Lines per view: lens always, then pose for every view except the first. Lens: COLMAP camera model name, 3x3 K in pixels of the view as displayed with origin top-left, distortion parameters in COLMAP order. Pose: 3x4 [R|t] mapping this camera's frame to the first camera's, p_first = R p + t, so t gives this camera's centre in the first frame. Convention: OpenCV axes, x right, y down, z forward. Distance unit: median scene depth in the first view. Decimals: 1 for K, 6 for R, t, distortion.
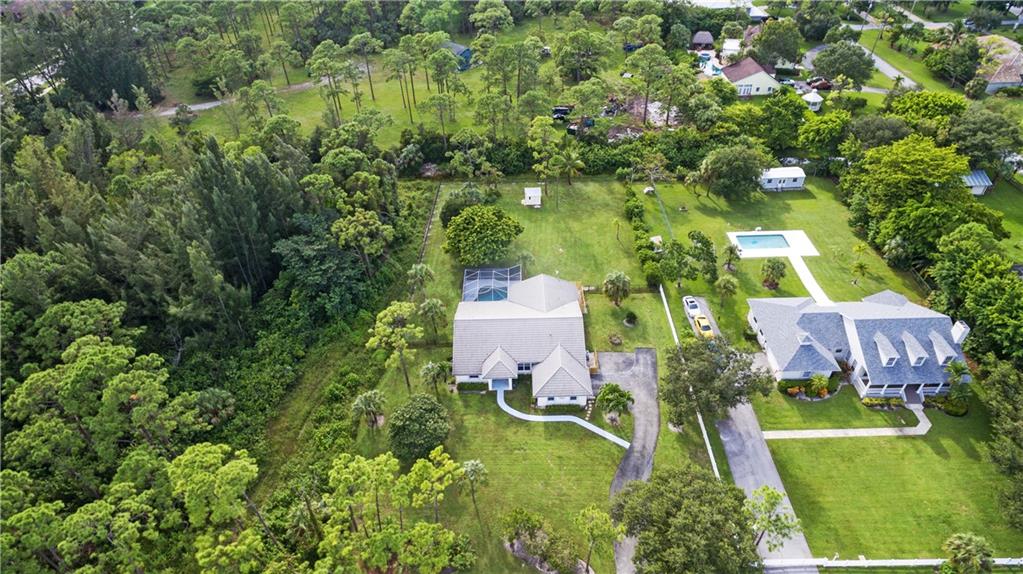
lens RADIAL K [[593.7, 0, 513.1], [0, 593.7, 294.7], [0, 0, 1]] dist [0.010251, 0.000870]
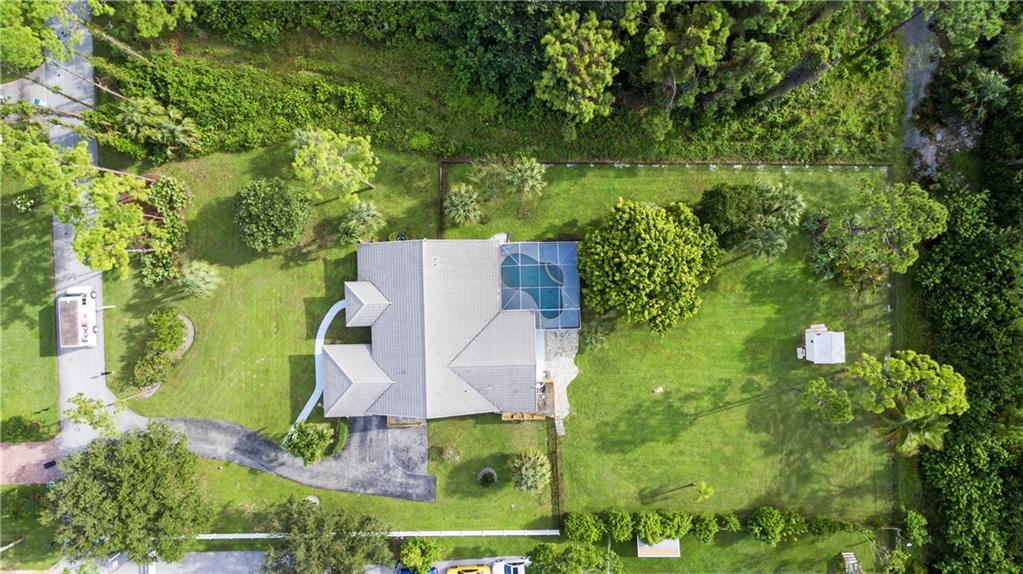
lens RADIAL K [[593.7, 0, 513.1], [0, 593.7, 294.7], [0, 0, 1]] dist [0.010251, 0.000870]
pose [[0.020534, 0.998960, 0.040721, -0.061702], [-0.626613, -0.018879, 0.779102, -0.604898], [0.779060, -0.041515, 0.625574, 0.654580]]
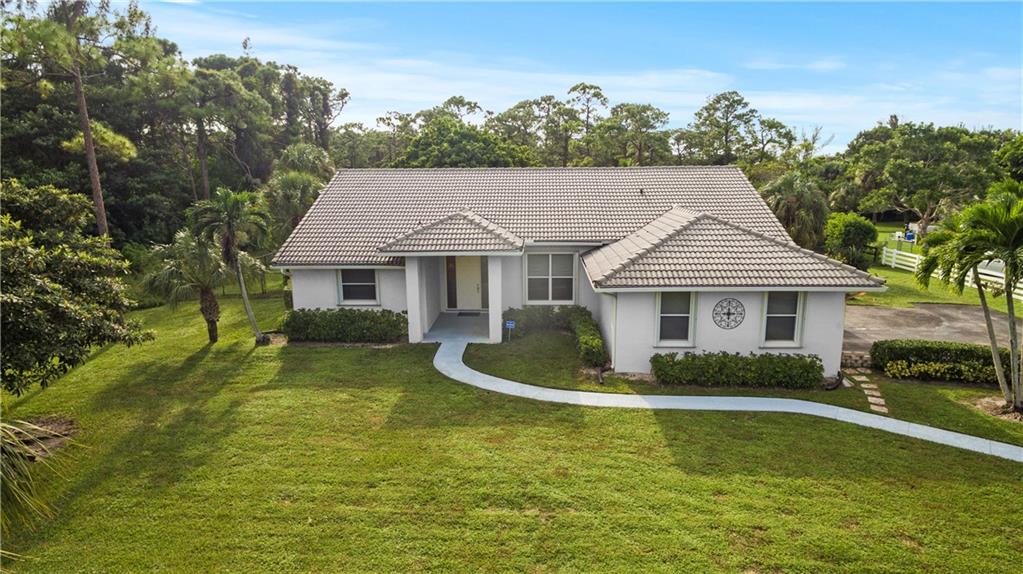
lens RADIAL K [[589.5, 0, 513.9], [0, 589.5, 296.0], [0, 0, 1]] dist [0.010859, -0.000393]
pose [[0.998578, 0.031007, -0.043362, 0.013887], [-0.047586, 0.885109, -0.462944, 0.256414], [0.024025, 0.464349, 0.885326, 0.771707]]
